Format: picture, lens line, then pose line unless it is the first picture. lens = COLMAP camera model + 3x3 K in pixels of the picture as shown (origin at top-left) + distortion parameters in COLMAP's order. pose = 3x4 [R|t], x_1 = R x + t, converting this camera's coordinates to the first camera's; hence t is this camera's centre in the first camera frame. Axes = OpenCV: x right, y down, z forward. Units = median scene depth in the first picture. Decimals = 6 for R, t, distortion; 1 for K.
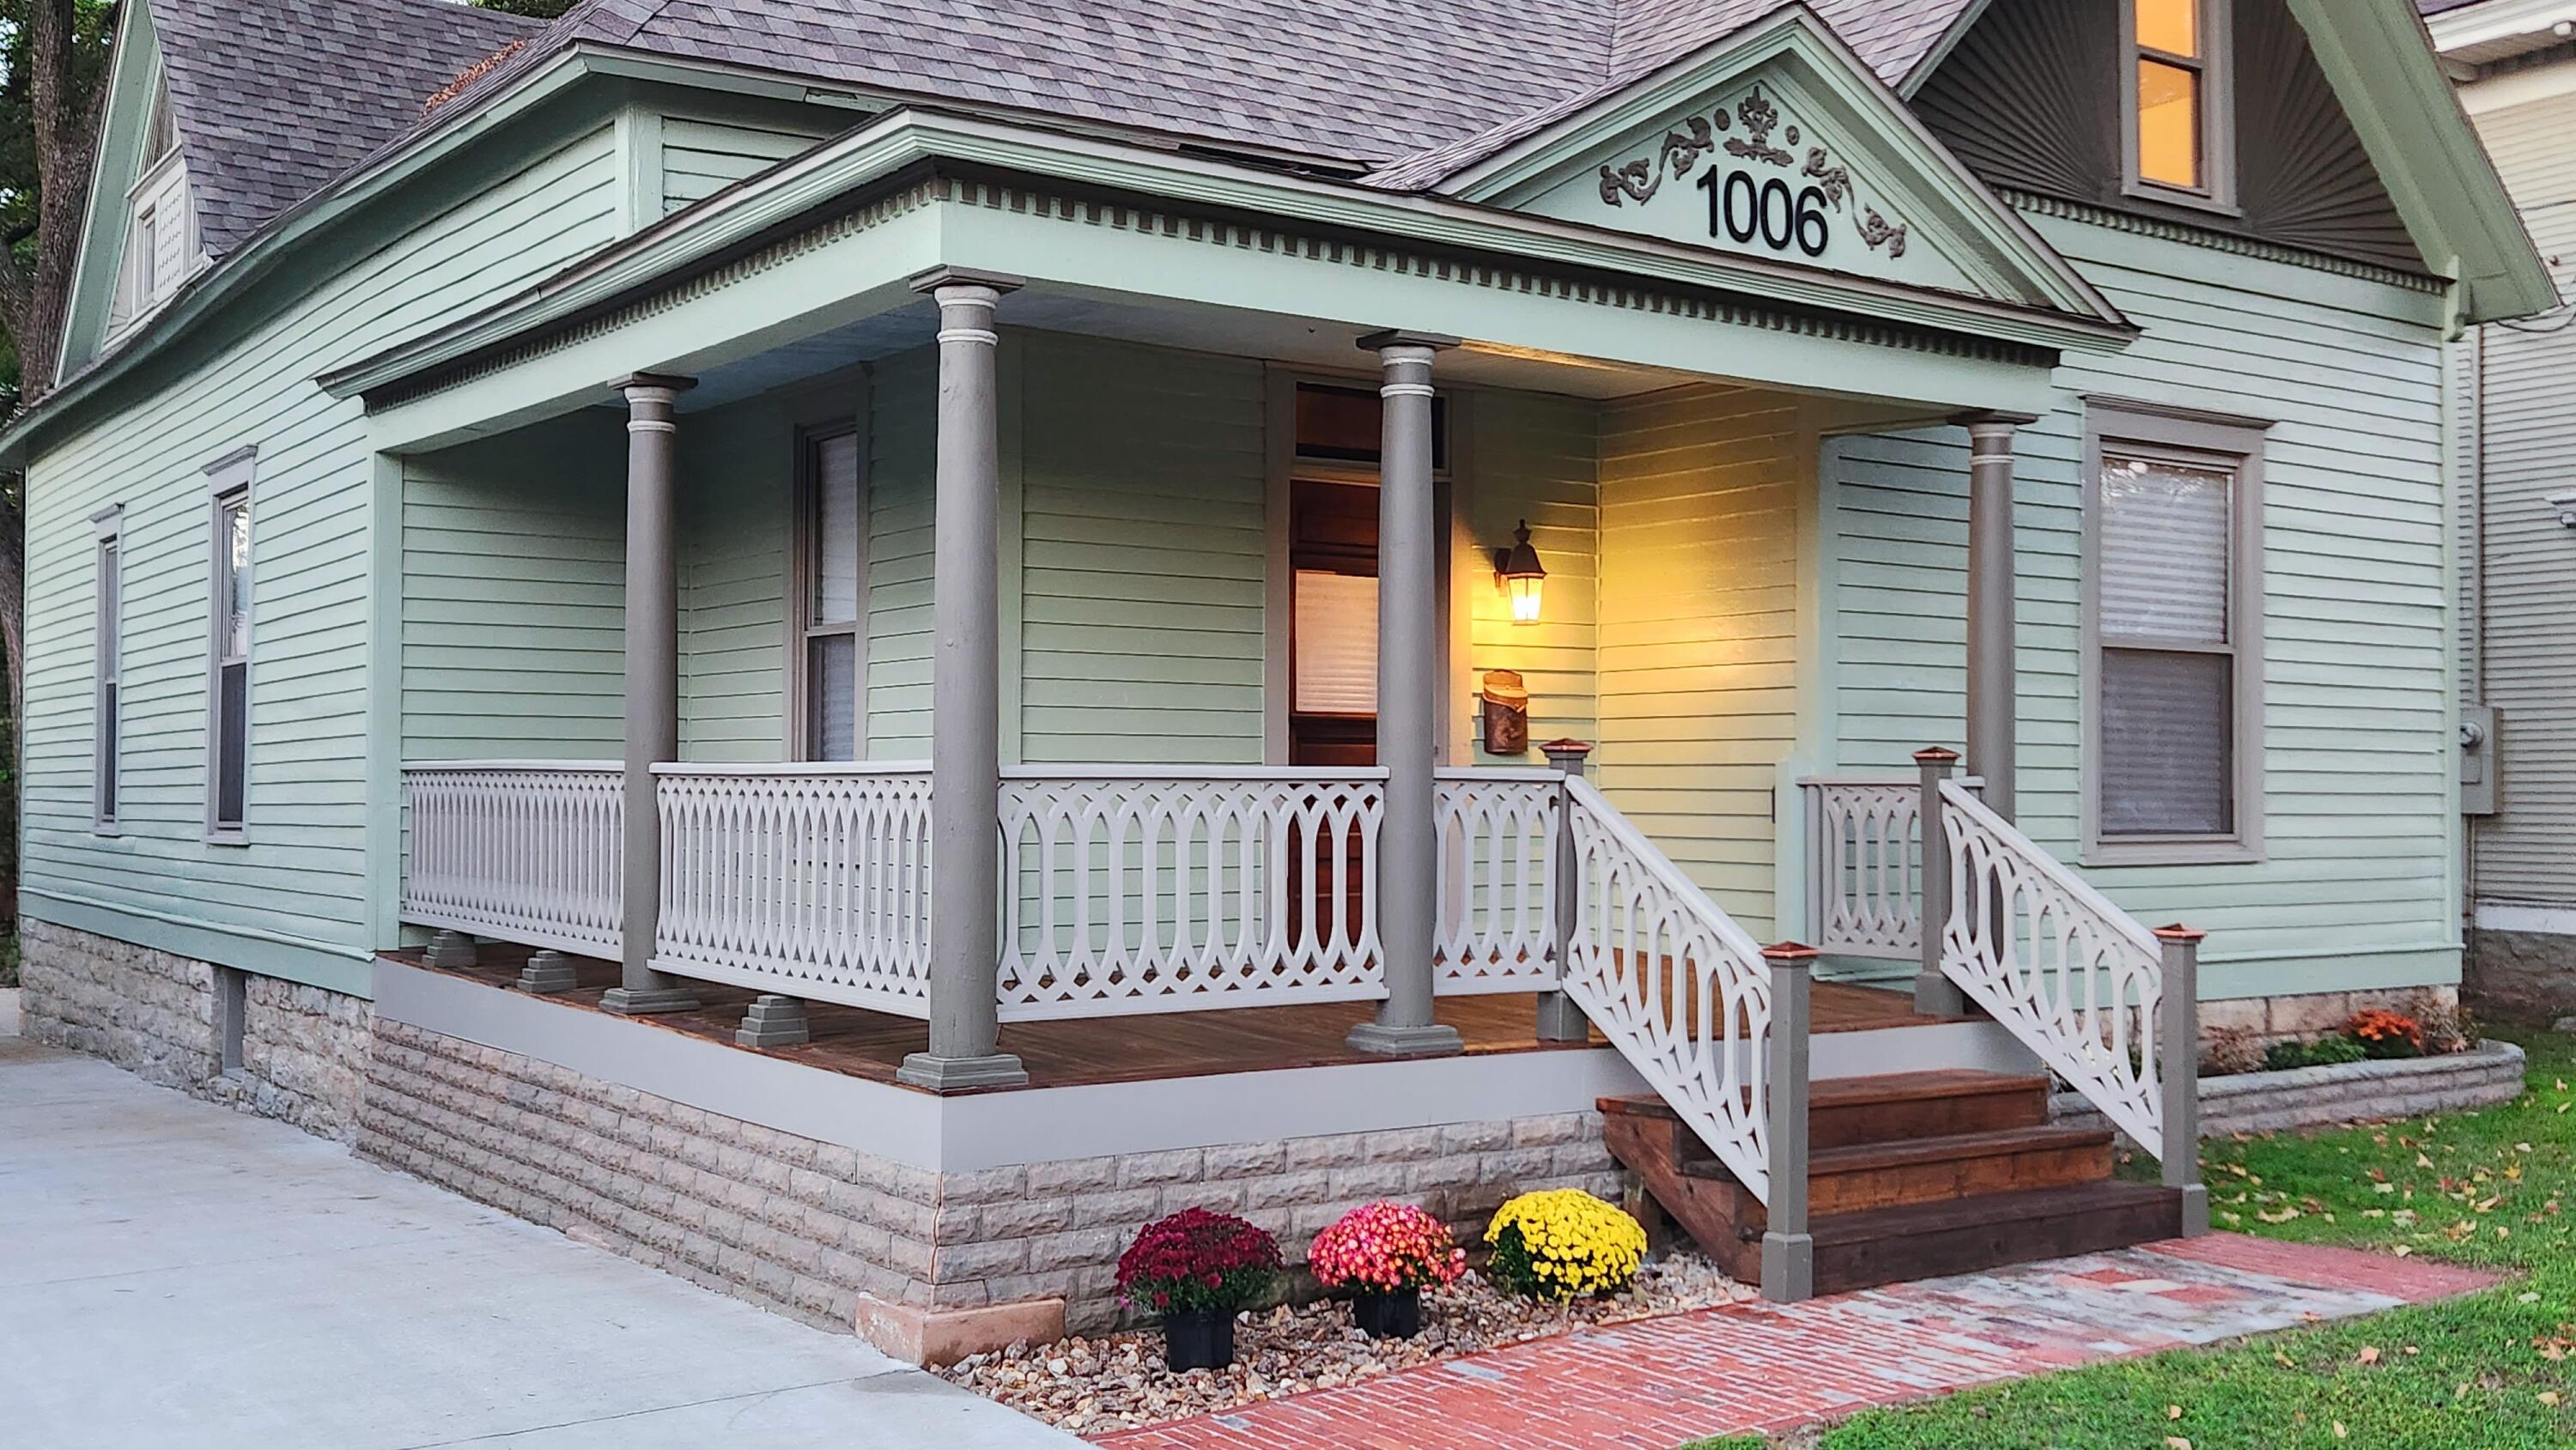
lens RADIAL K [[2479.4, 0, 1325.2], [0, 2479.4, 738.7], [0, 0, 1]] dist [0.114932, -0.140997]
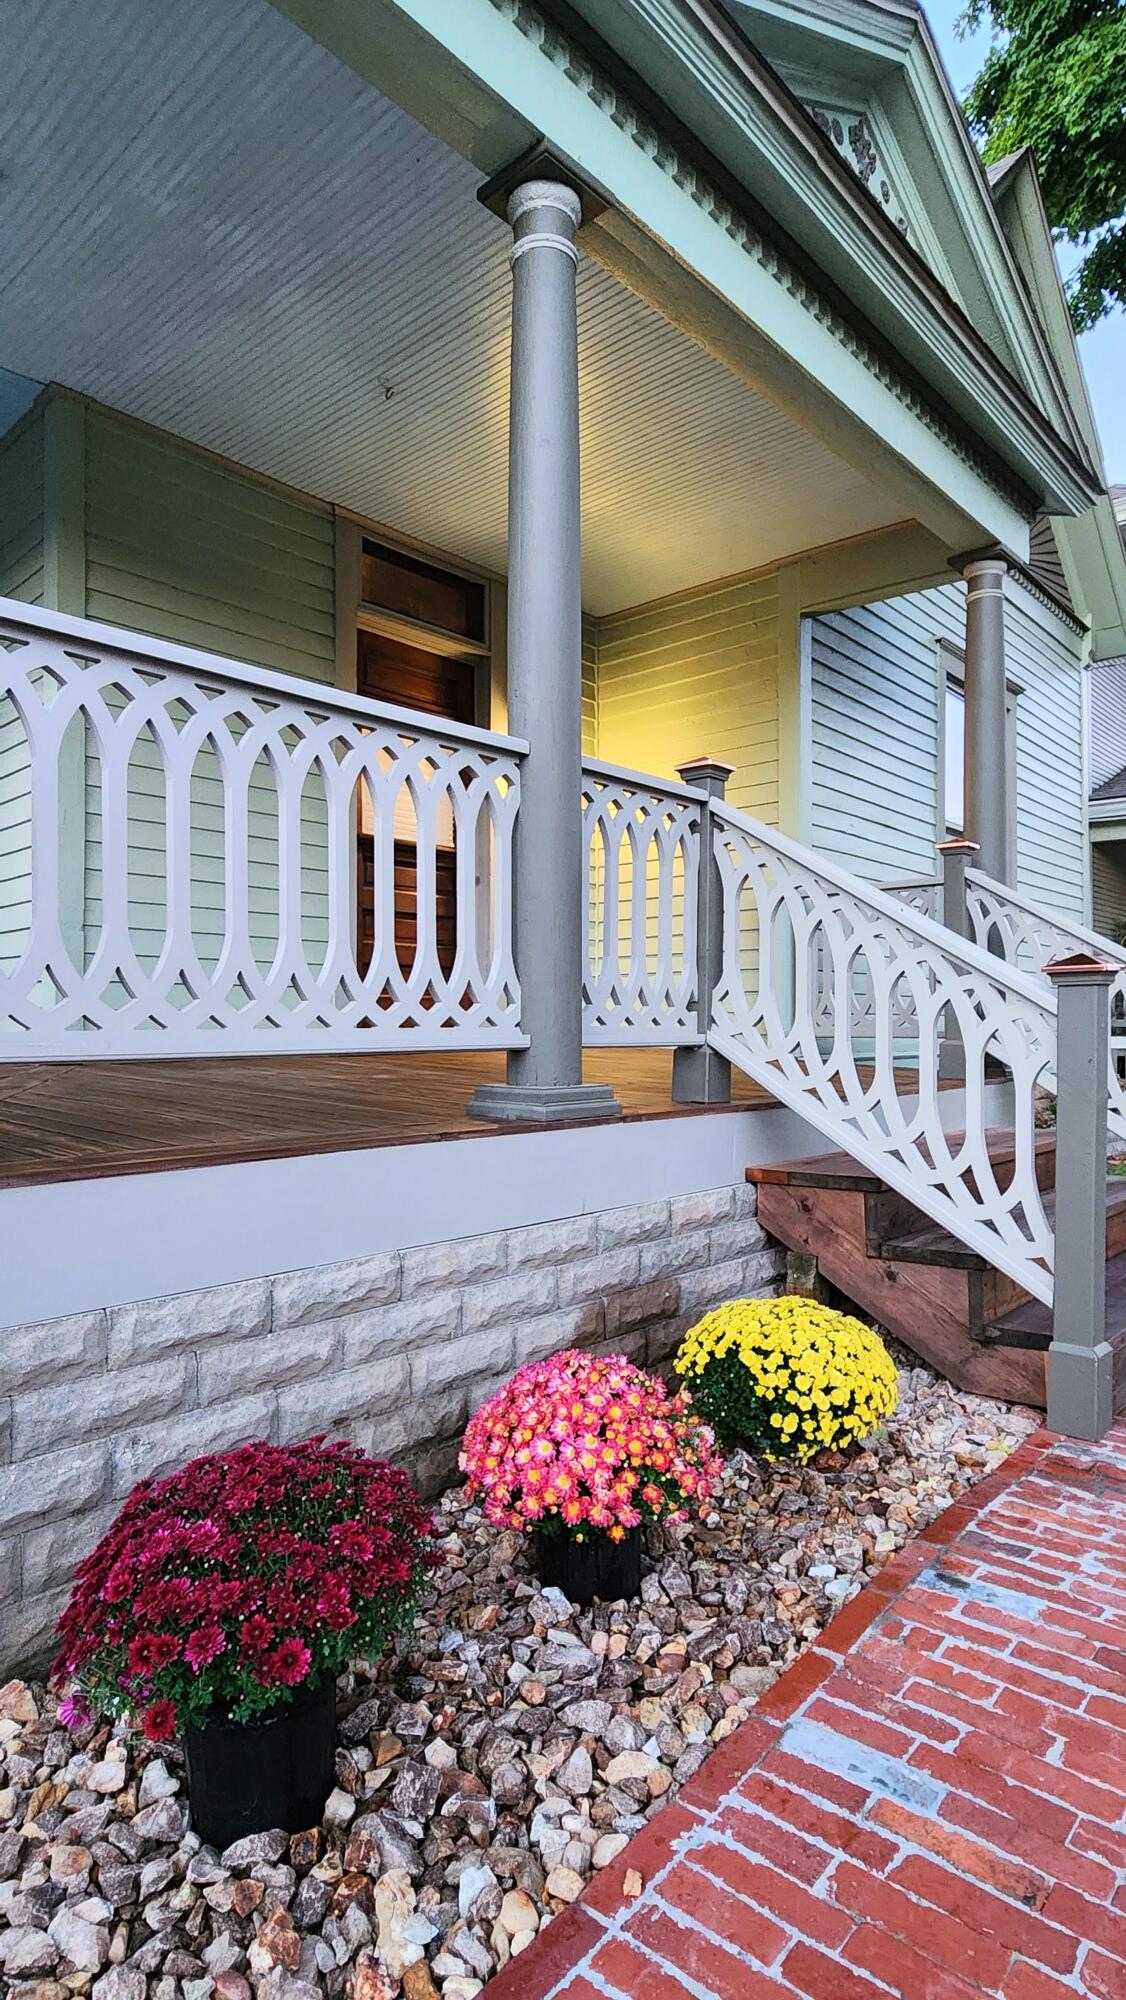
lens RADIAL K [[1060.3, 0, 555.3], [0, 1060.3, 1014.2], [0, 0, 1]] dist [0.001248, -0.001199]
pose [[0.979911, -0.003713, 0.199399, -0.027756], [0.001729, 0.999947, 0.010124, 0.083207], [-0.199426, -0.009576, 0.979866, 0.623340]]
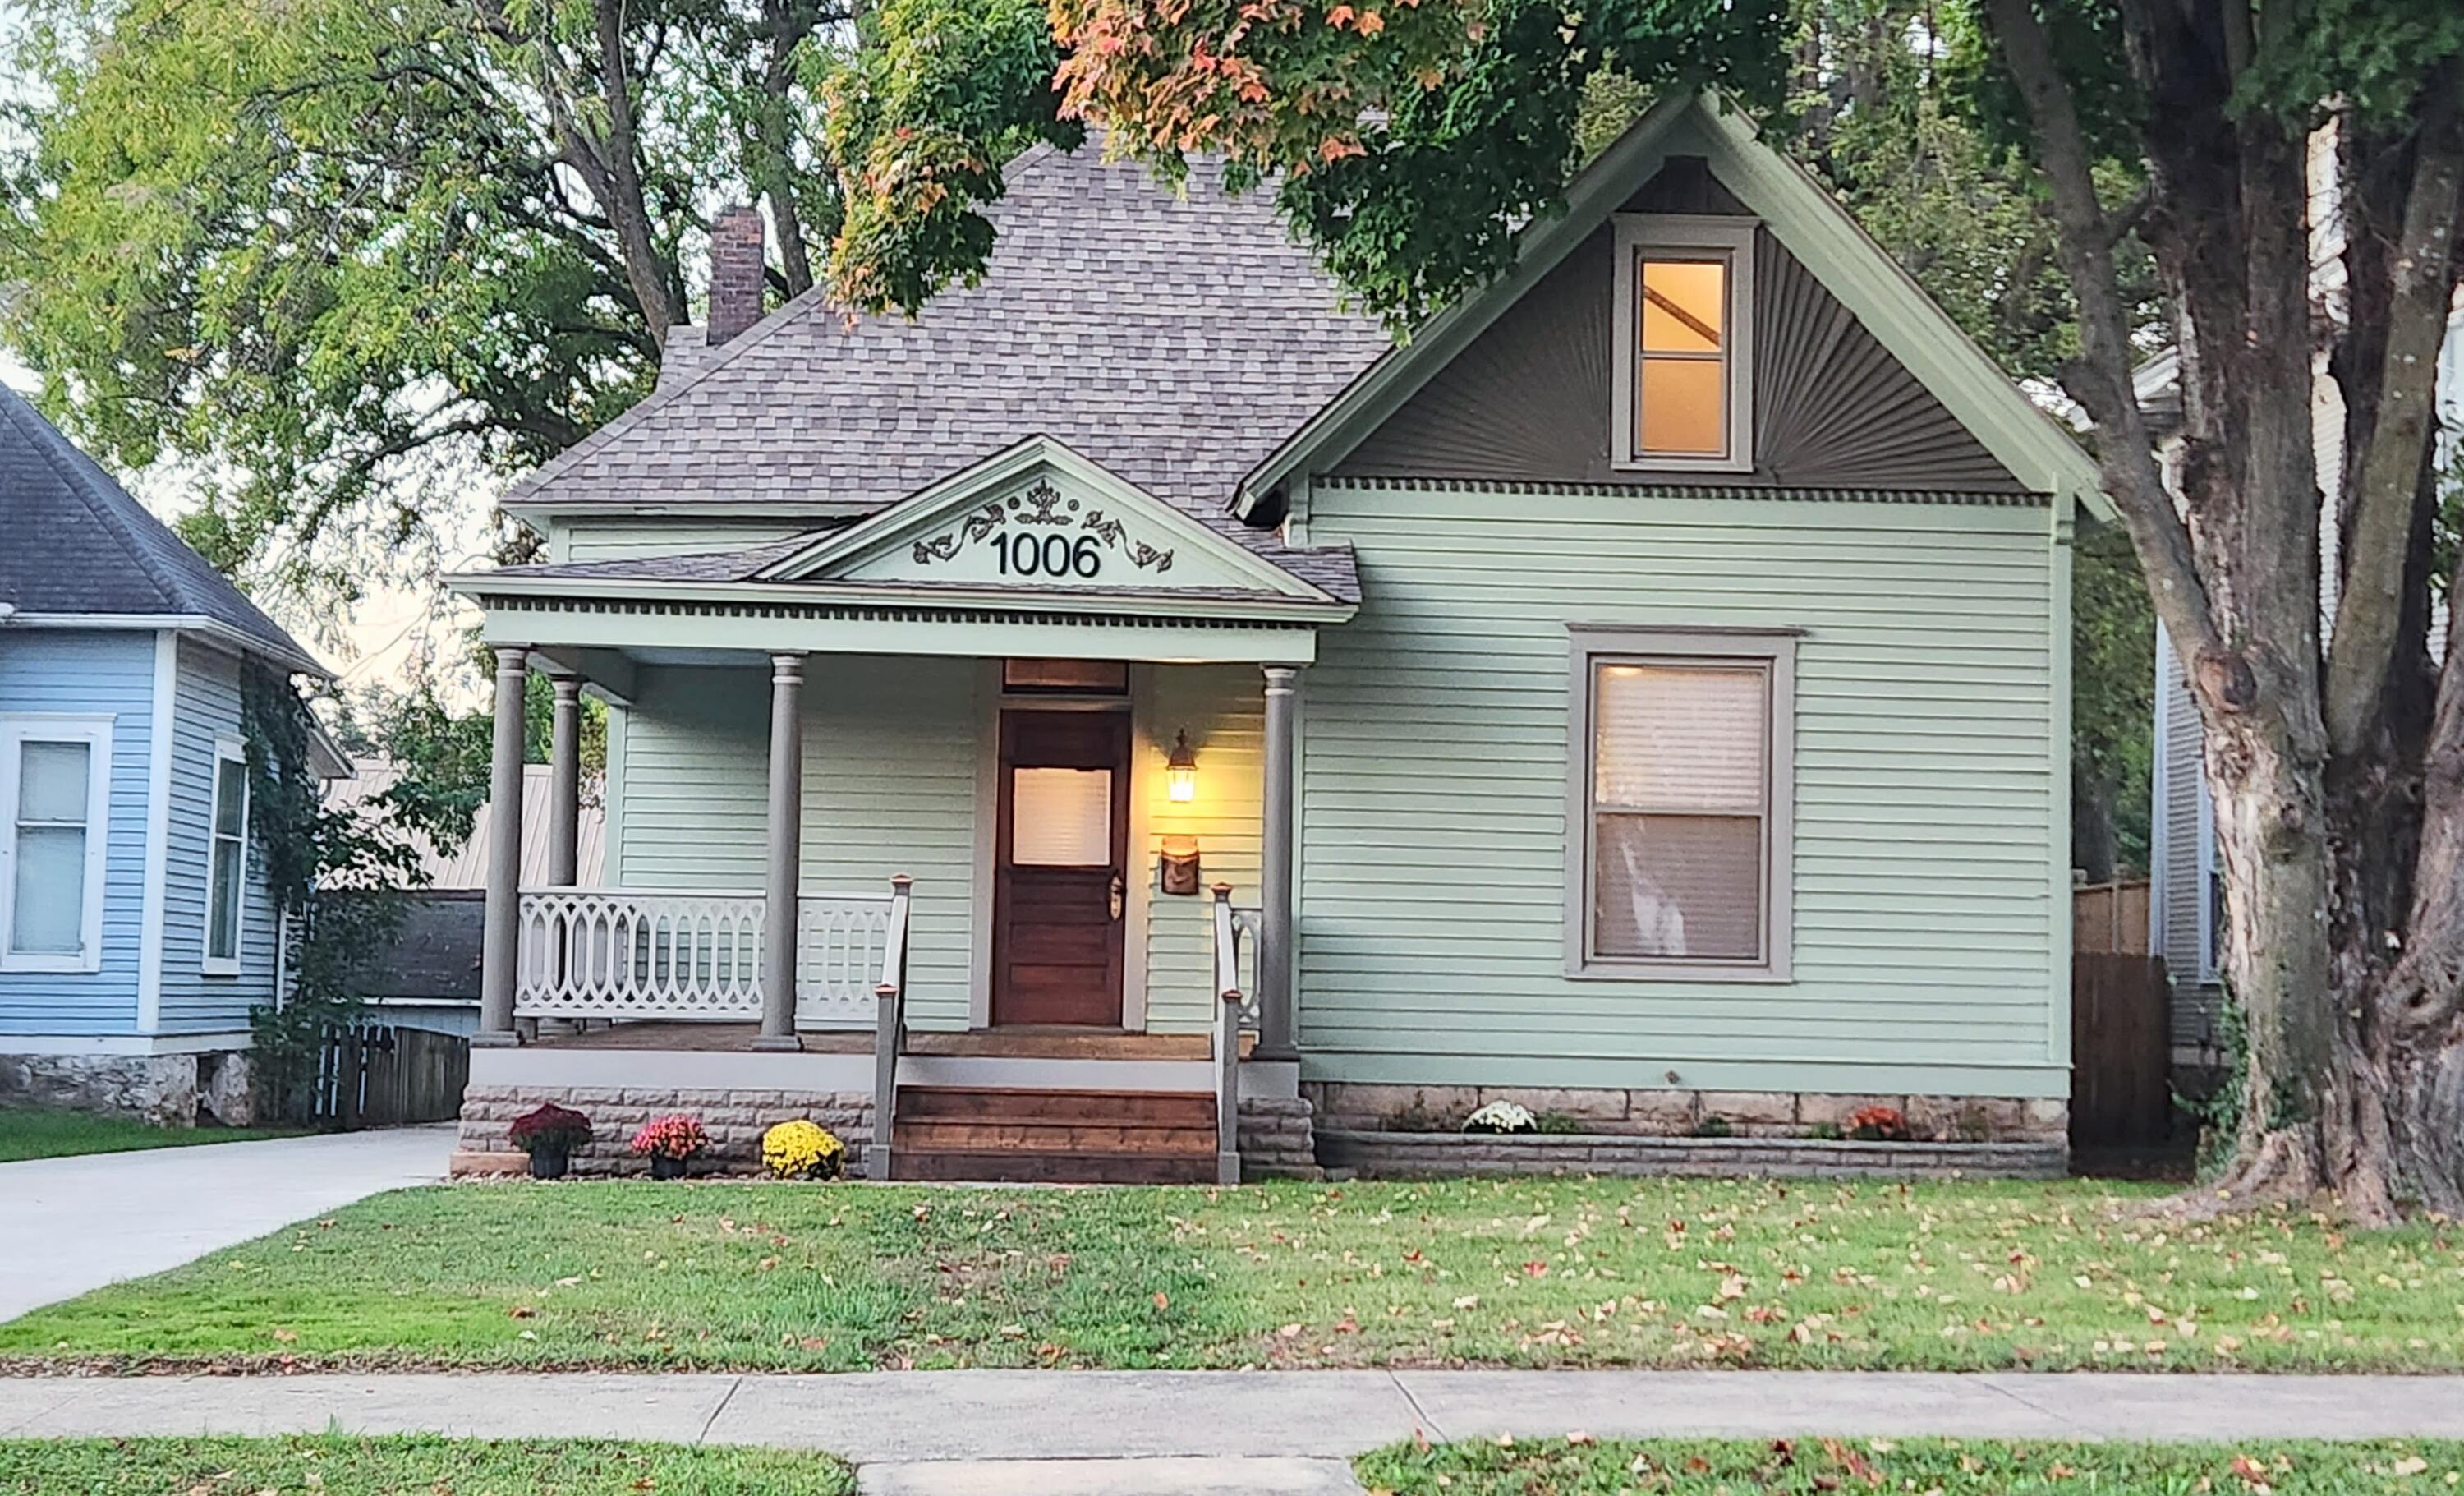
lens RADIAL K [[3524.2, 0, 1232.0], [0, 3524.2, 748.0], [0, 0, 1]] dist [0.132290, -0.040069]
pose [[0.837913, -0.024224, -0.545265, 1.555405], [-0.005751, 0.998567, -0.053200, 0.038916], [0.545773, 0.047713, 0.836574, -0.875793]]
